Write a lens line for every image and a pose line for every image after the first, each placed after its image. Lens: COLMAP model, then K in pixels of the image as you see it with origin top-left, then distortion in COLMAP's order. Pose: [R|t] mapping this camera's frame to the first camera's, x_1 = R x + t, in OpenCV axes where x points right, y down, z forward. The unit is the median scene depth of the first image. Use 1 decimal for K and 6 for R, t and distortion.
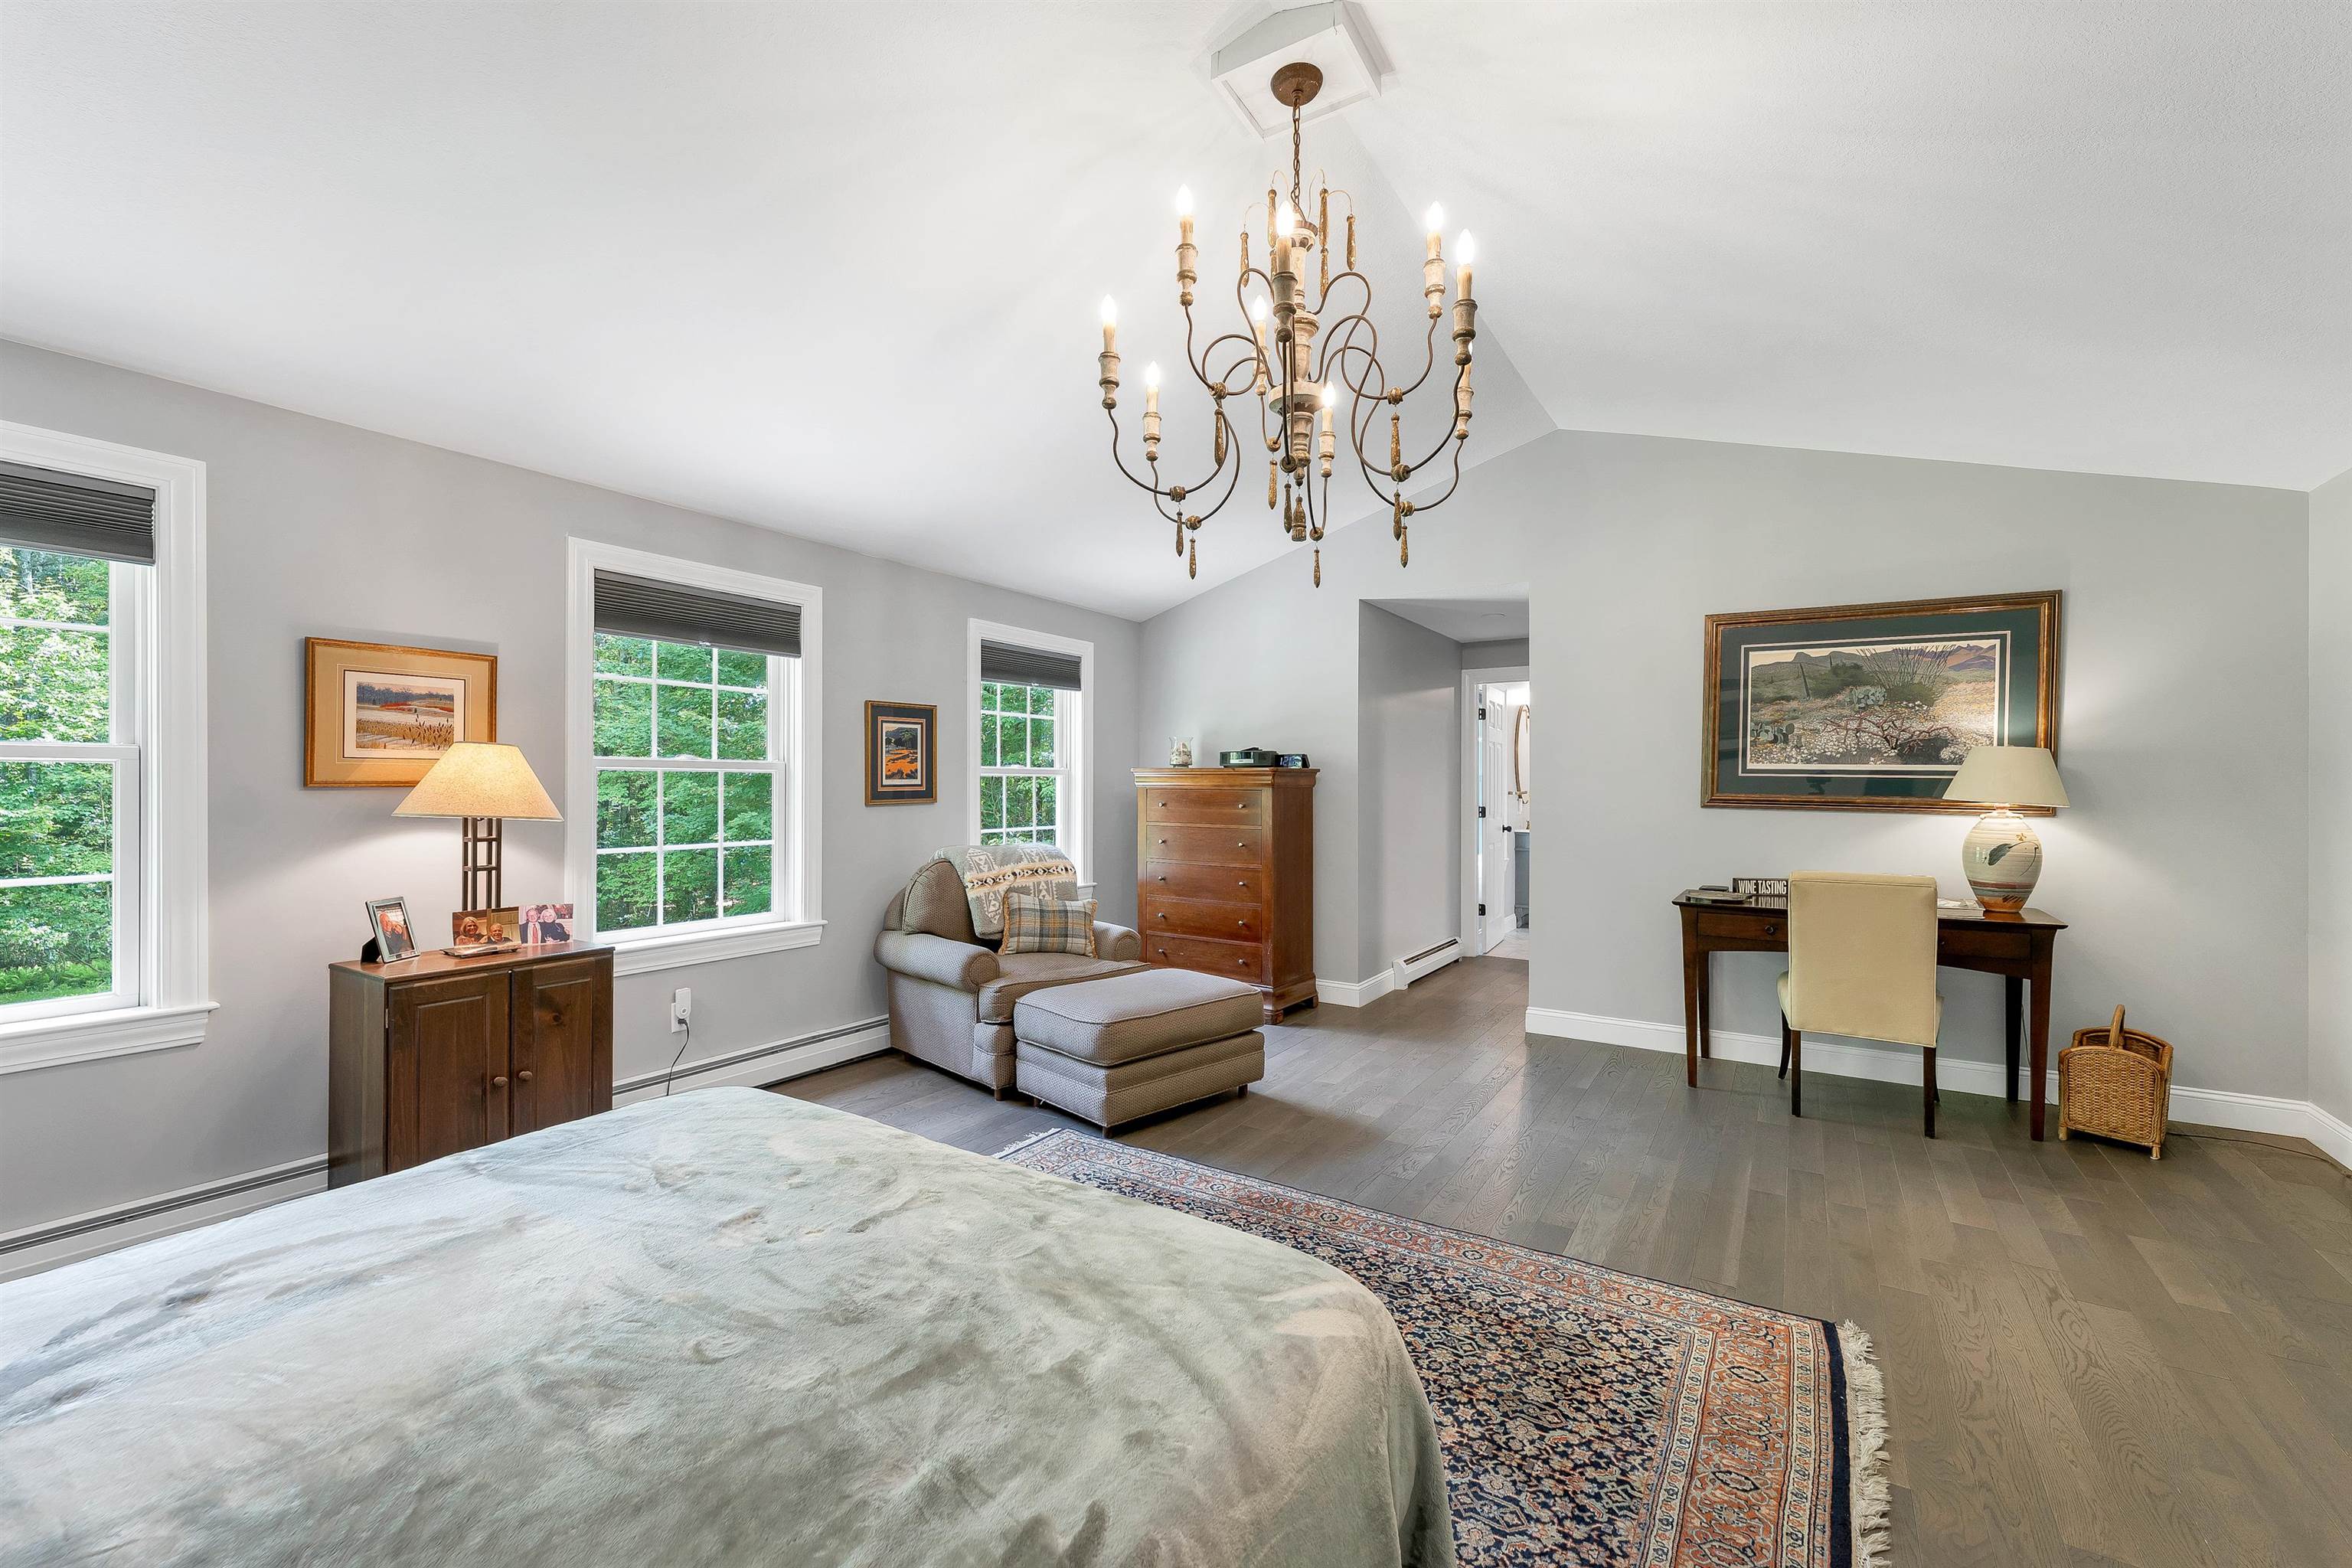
lens RADIAL K [[976.9, 0, 1164.3], [0, 976.9, 774.5], [0, 0, 1]] dist [-0.000900, -0.000435]
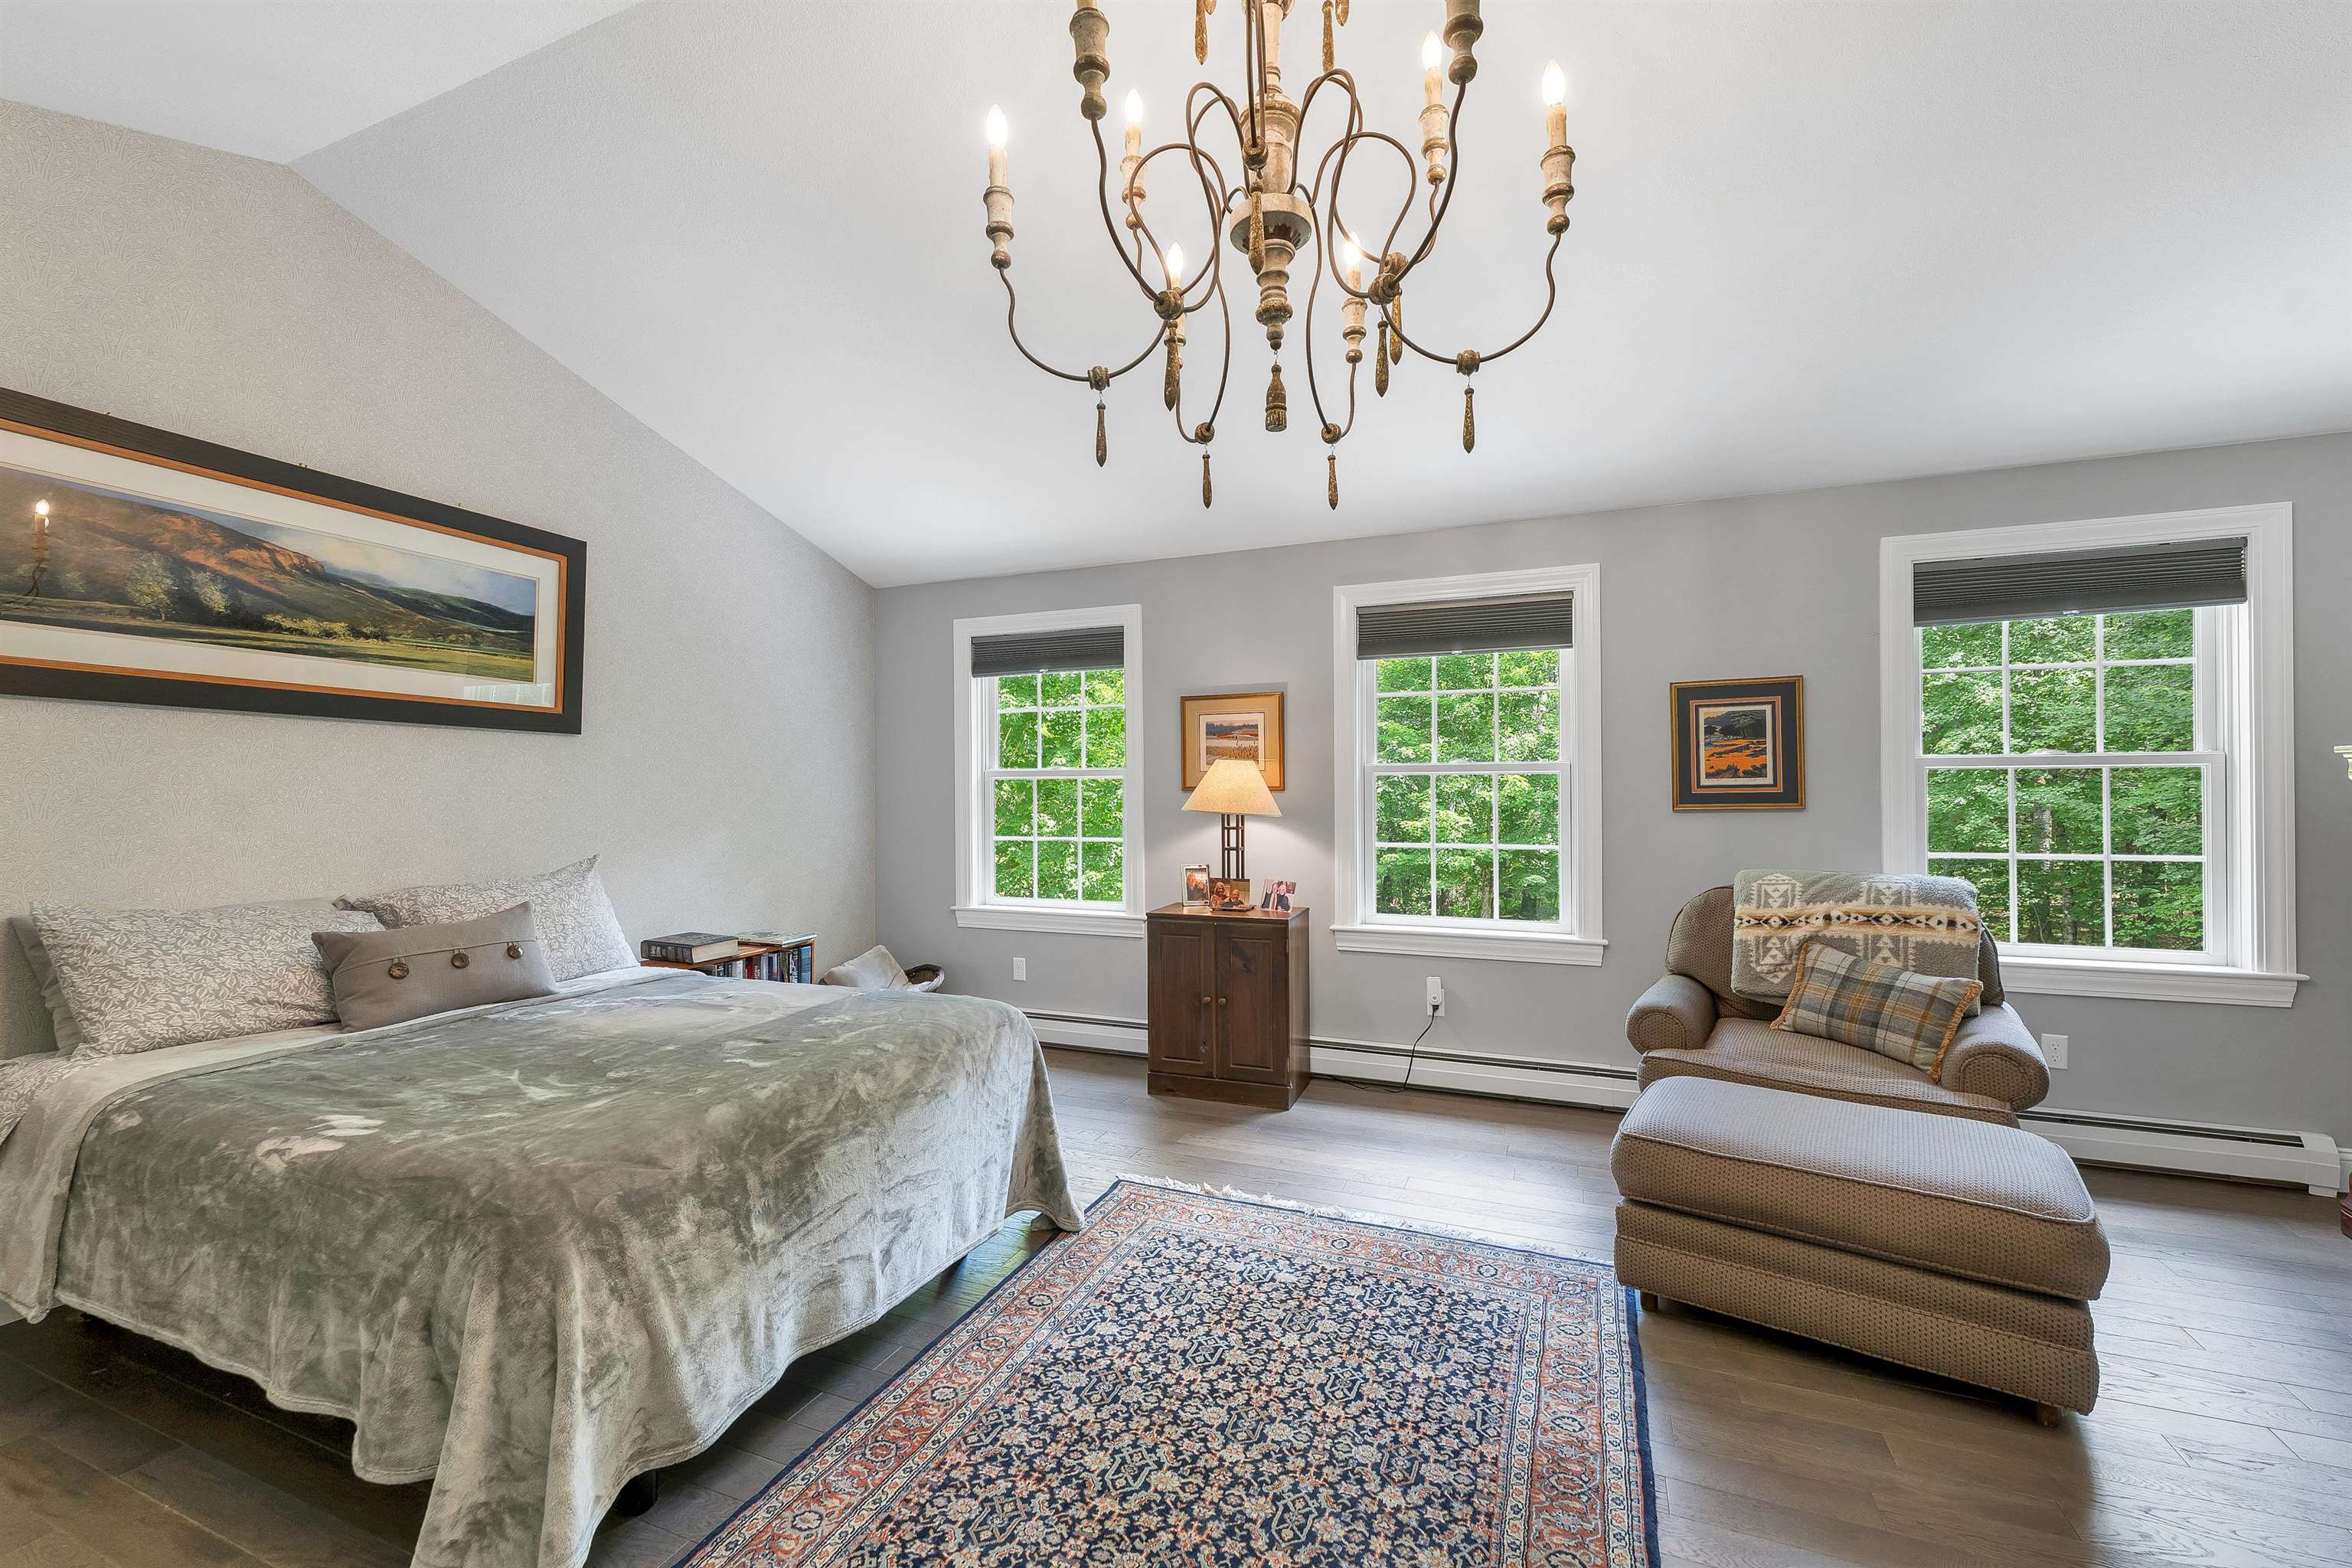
lens RADIAL K [[976.9, 0, 1161.5], [0, 976.9, 784.5], [0, 0, 1]] dist [-0.000900, -0.000435]
pose [[0.168150, -0.008418, -0.985726, 0.458461], [0.016303, 0.999851, -0.005758, 0.007602], [0.985627, -0.015102, 0.168262, 0.464614]]
